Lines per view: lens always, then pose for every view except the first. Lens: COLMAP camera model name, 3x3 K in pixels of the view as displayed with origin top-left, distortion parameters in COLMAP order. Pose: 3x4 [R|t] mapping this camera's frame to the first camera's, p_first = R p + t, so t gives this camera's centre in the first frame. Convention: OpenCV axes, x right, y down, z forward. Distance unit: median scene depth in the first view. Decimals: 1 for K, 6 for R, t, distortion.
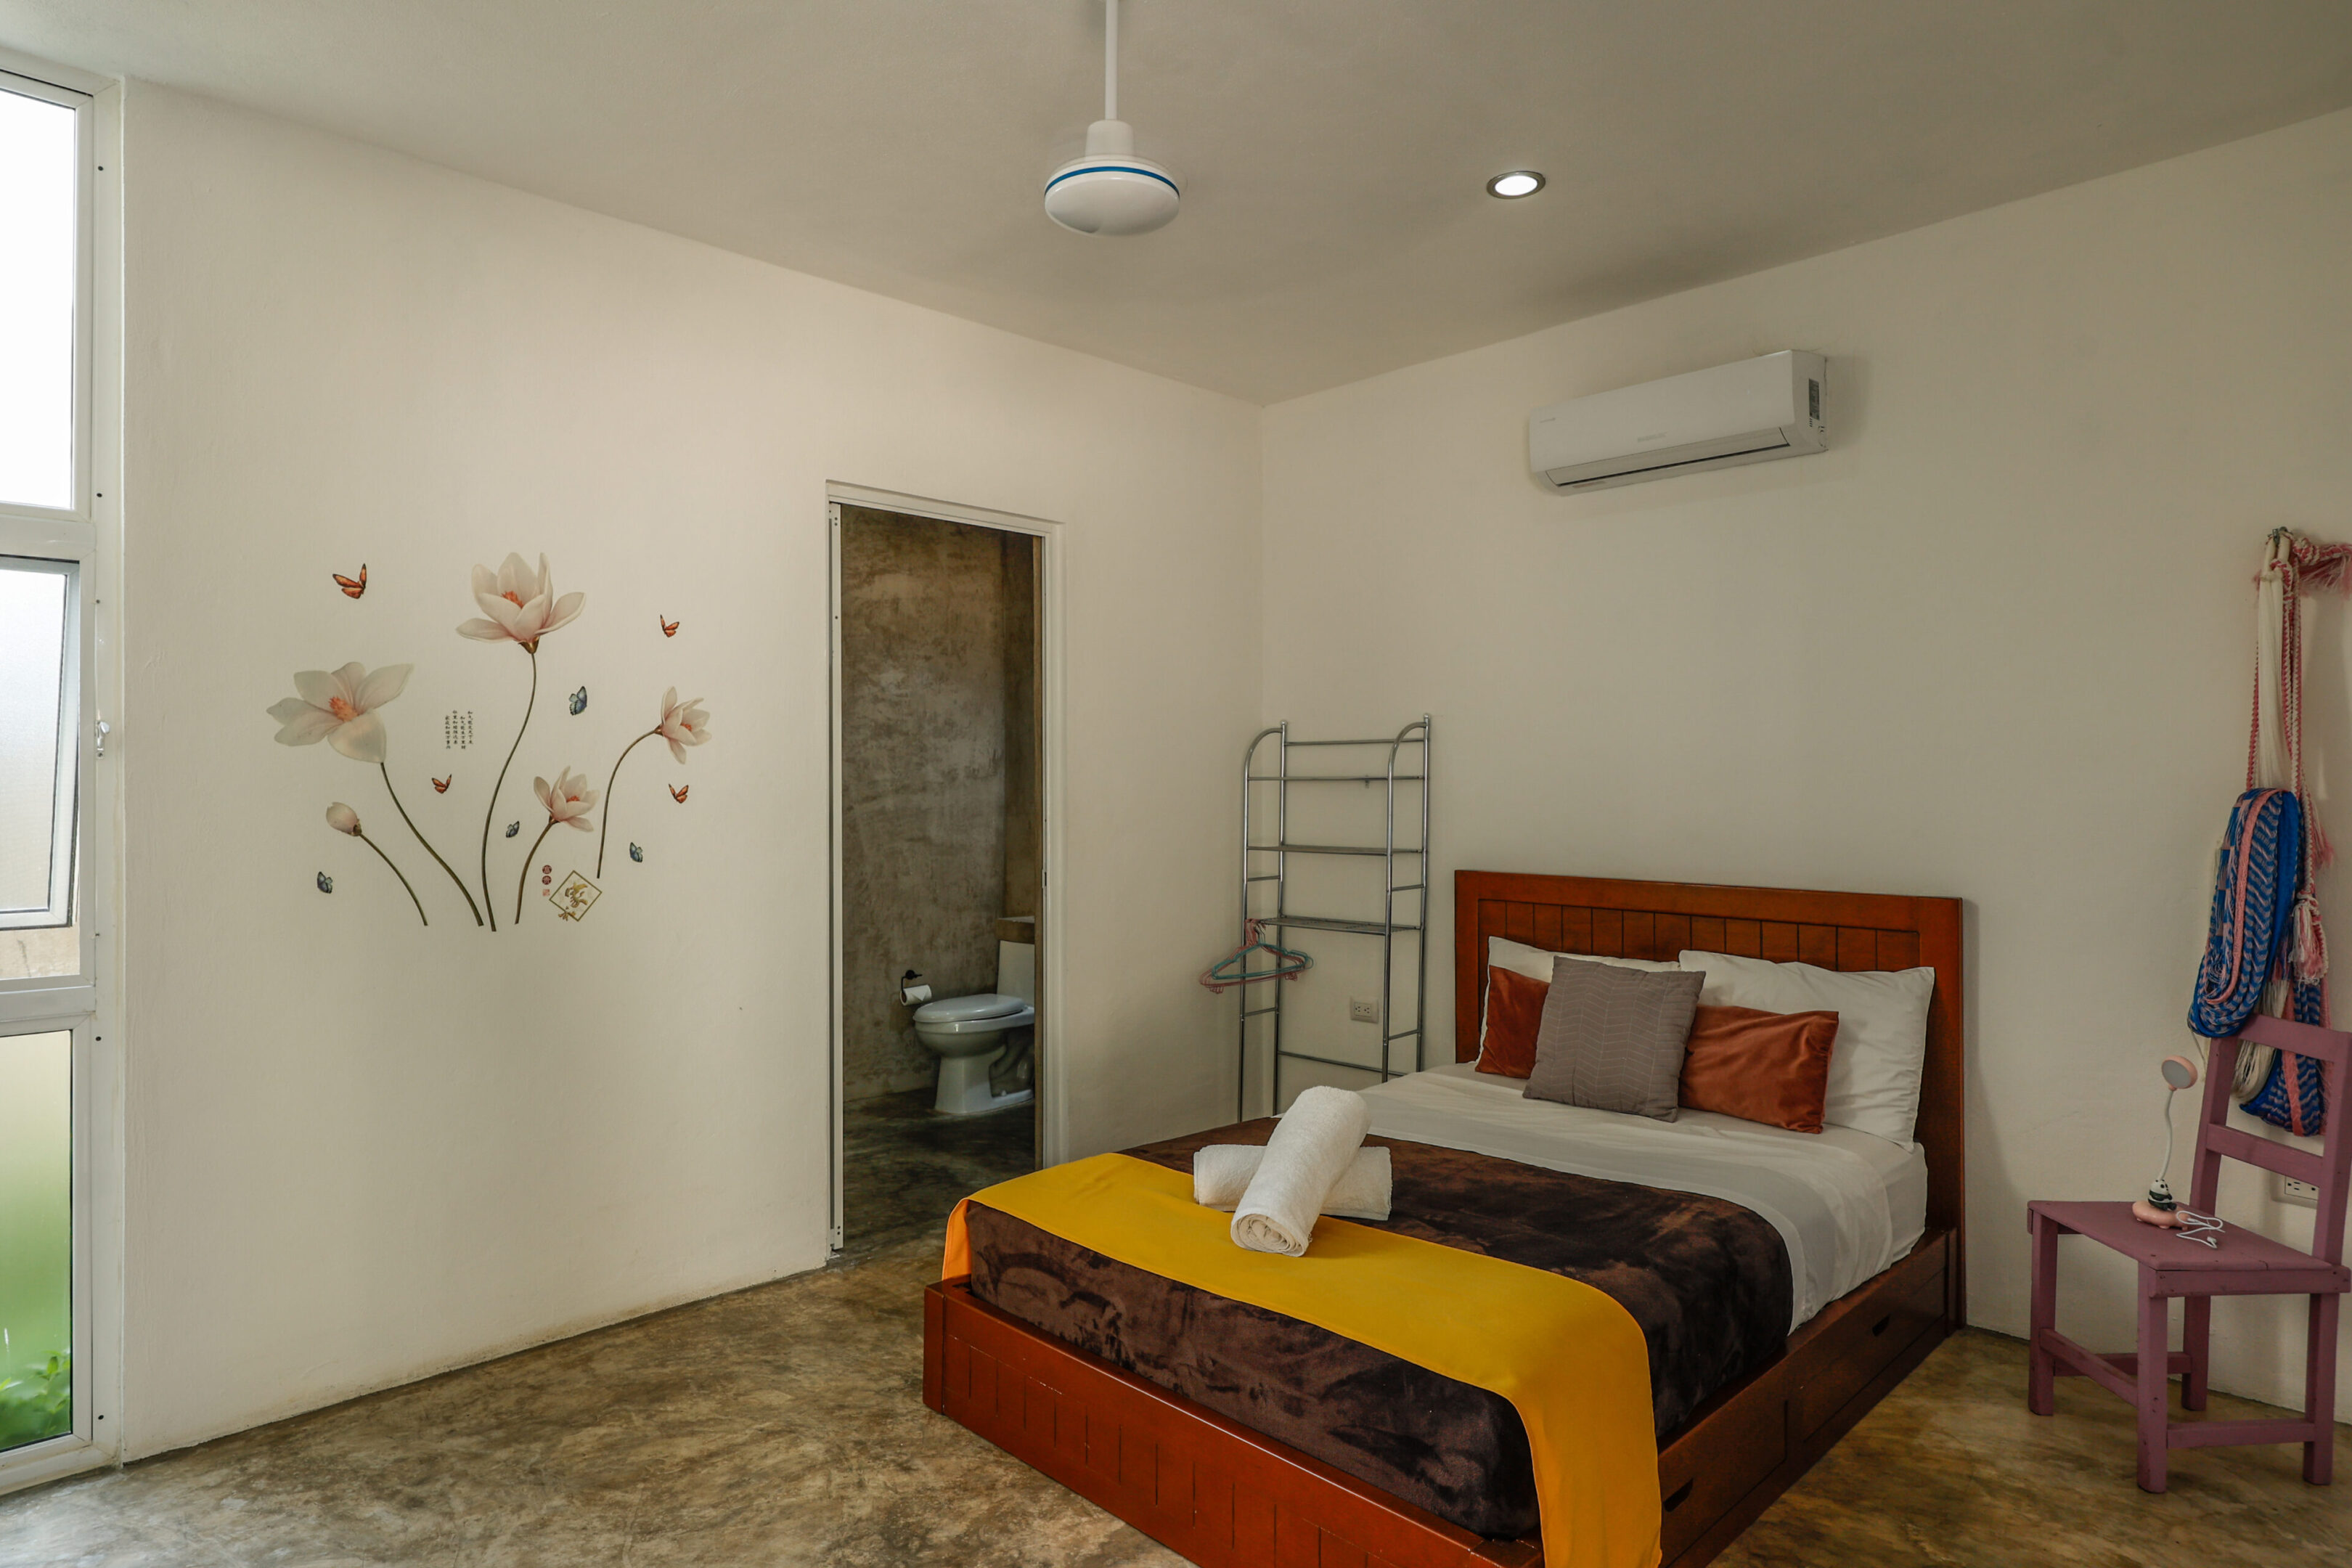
lens RADIAL K [[1306.8, 0, 1186.1], [0, 1306.8, 779.5], [0, 0, 1]] dist [-0.000775, -0.000327]
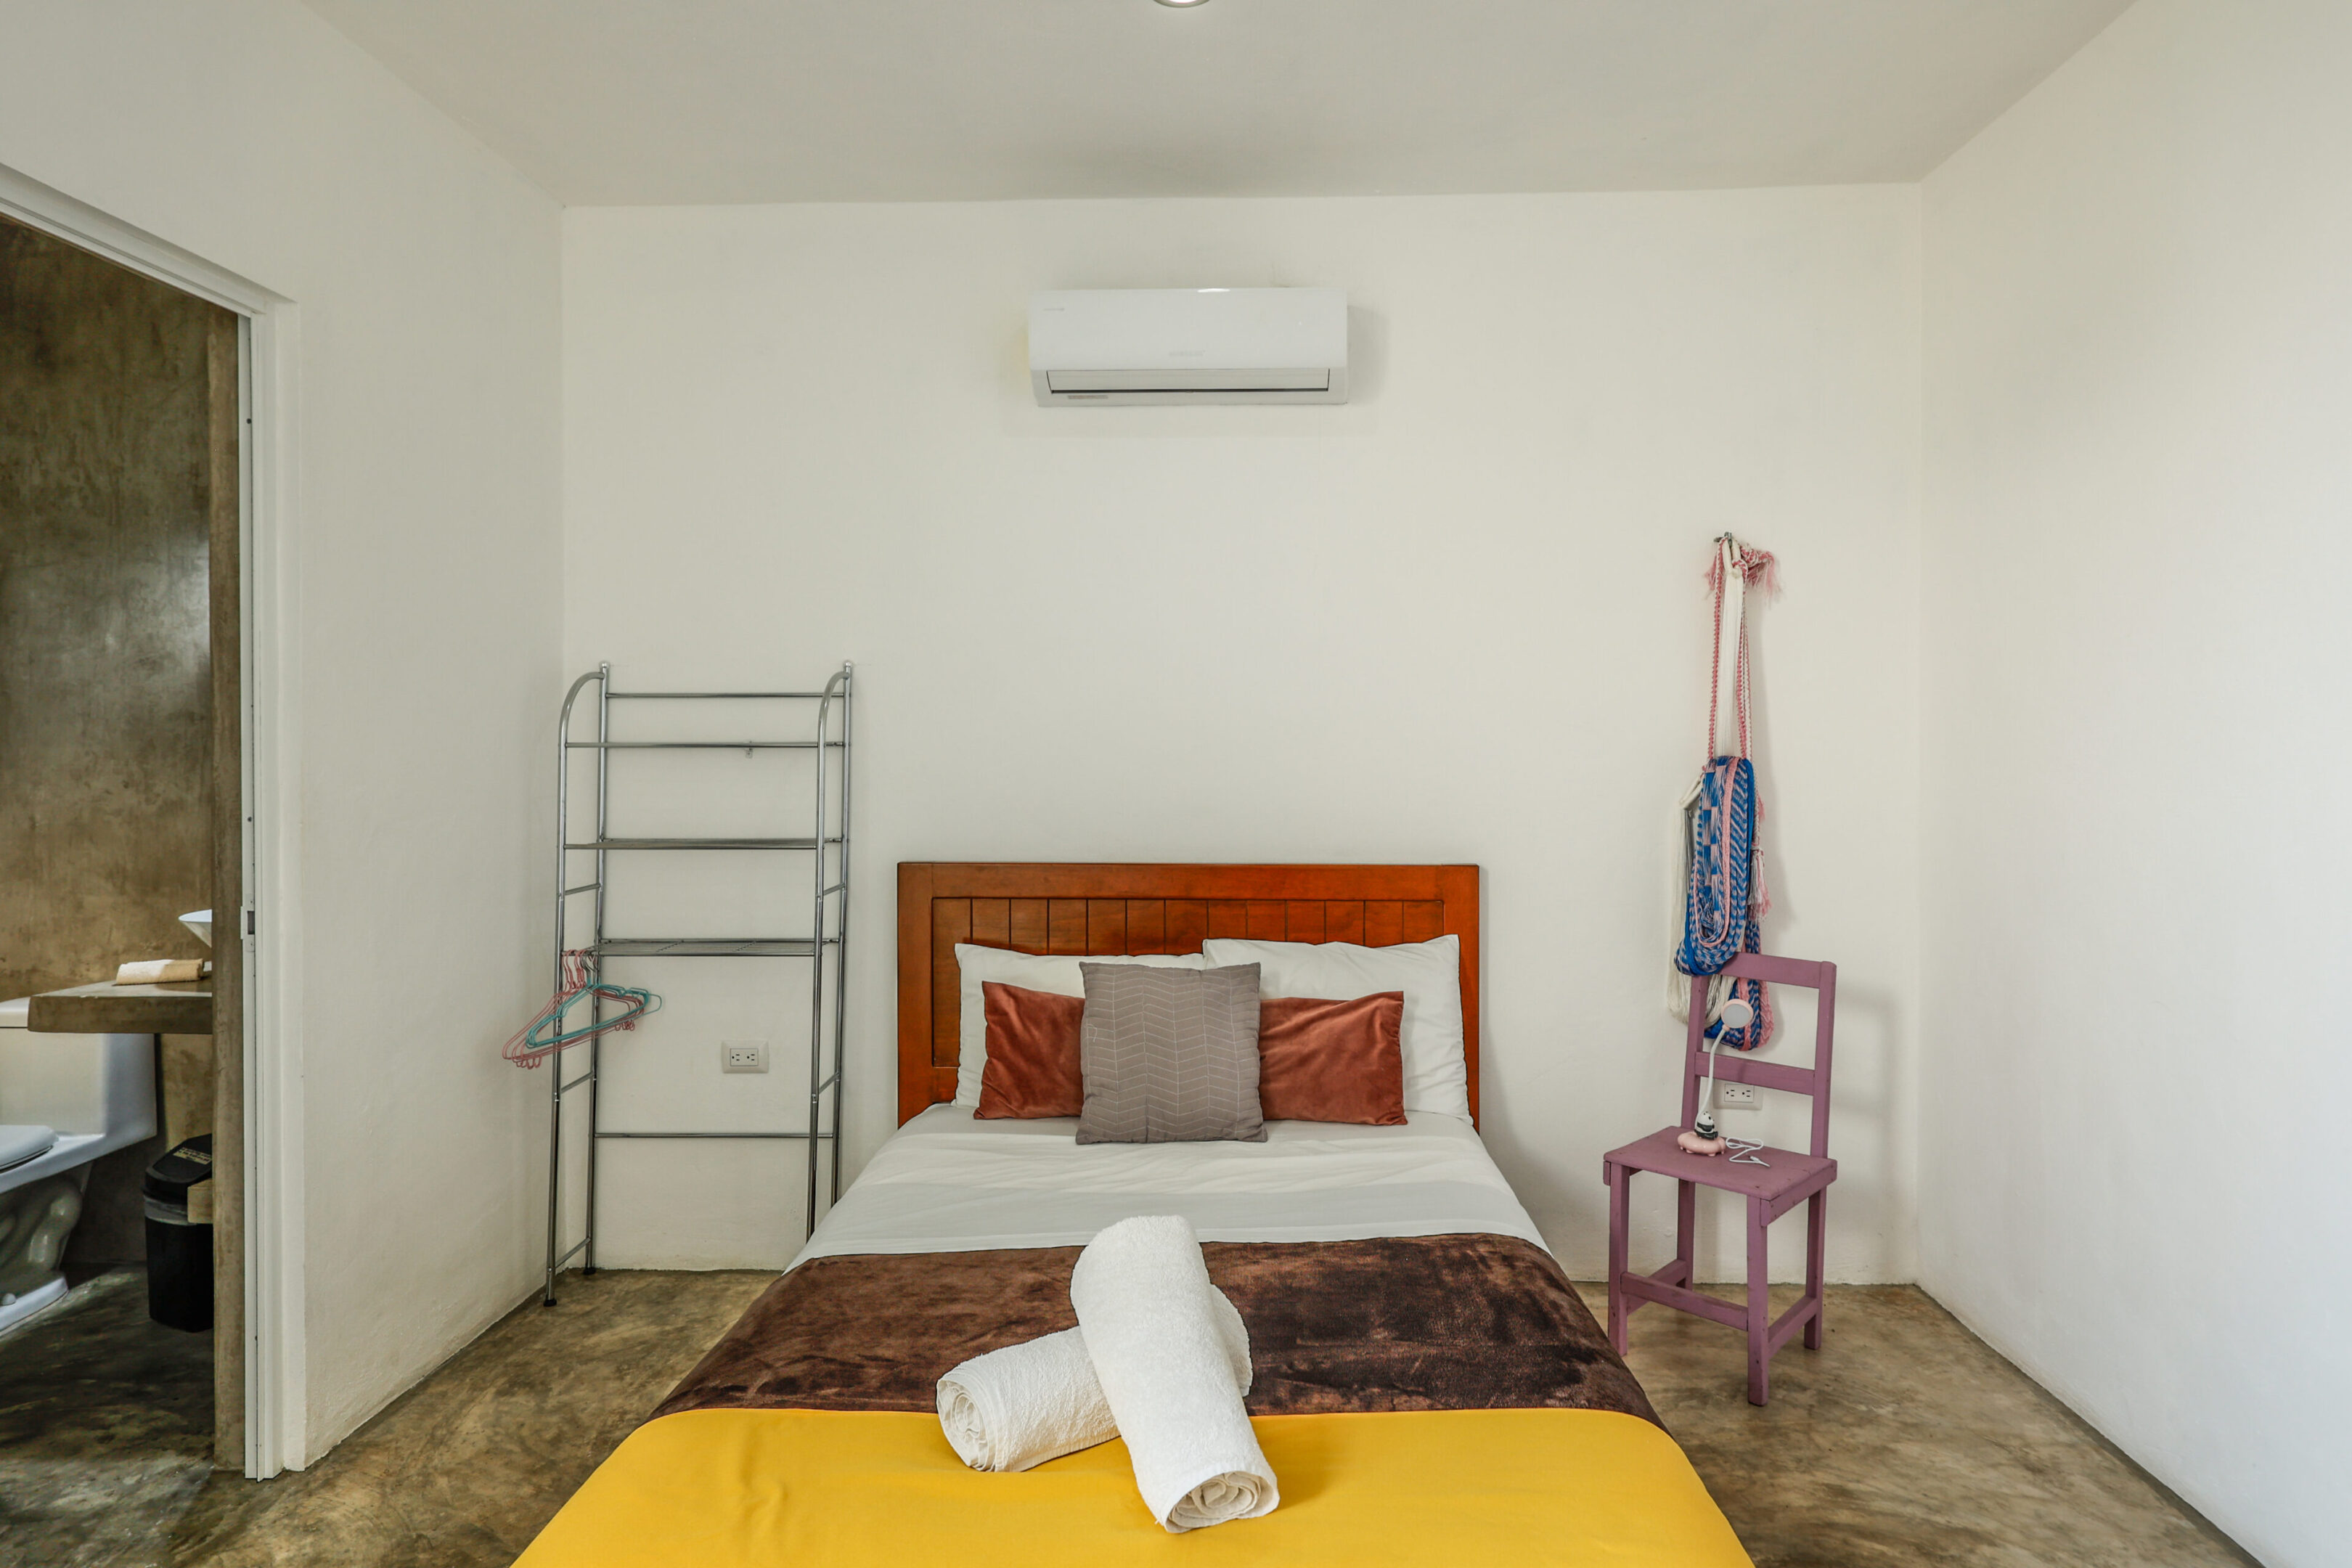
lens RADIAL K [[1306.8, 0, 1184.3], [0, 1306.8, 745.8], [0, 0, 1]] dist [-0.000775, -0.000327]
pose [[0.726767, -0.002036, 0.686881, -0.188389], [-0.001644, 0.999988, 0.004703, -0.004074], [-0.686882, -0.004547, 0.726754, 0.286766]]
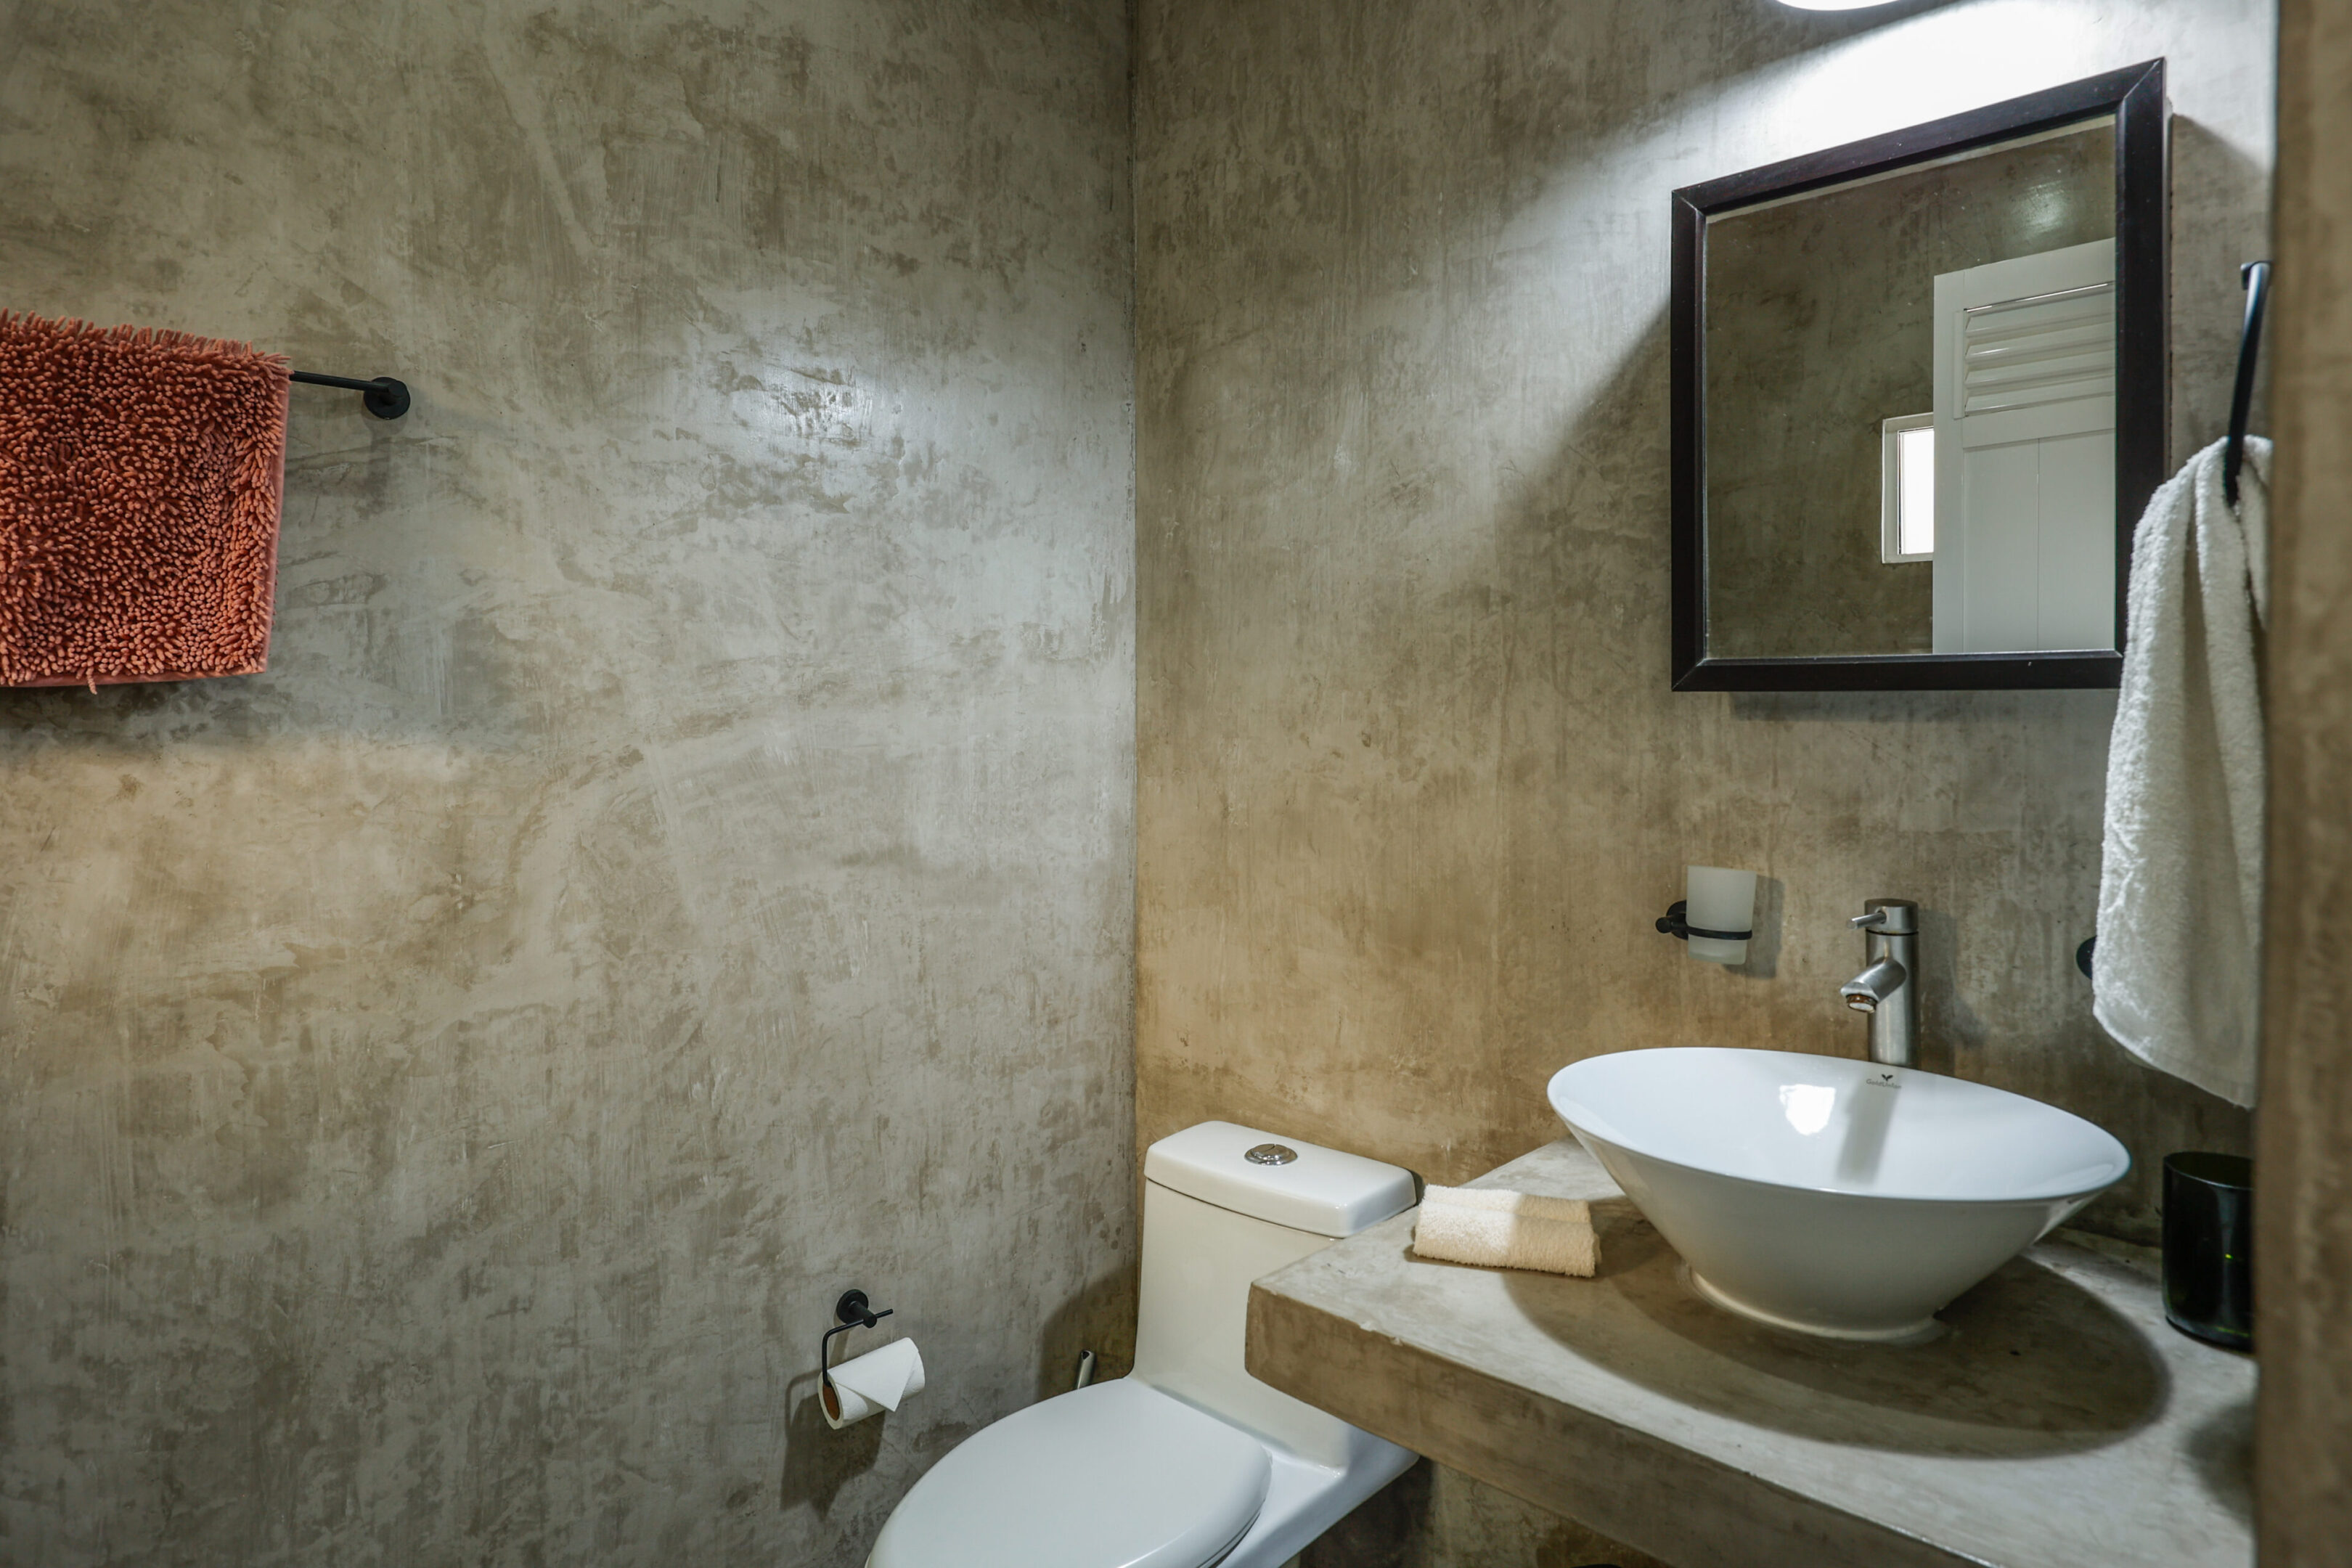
lens RADIAL K [[1306.8, 0, 1189.5], [0, 1306.8, 743.0], [0, 0, 1]] dist [-0.000775, -0.000327]
pose [[0.999360, 0.000696, 0.035764, -0.180171], [-0.001625, 0.999661, 0.025967, 0.014034], [-0.035734, -0.026008, 0.999023, 0.873270]]
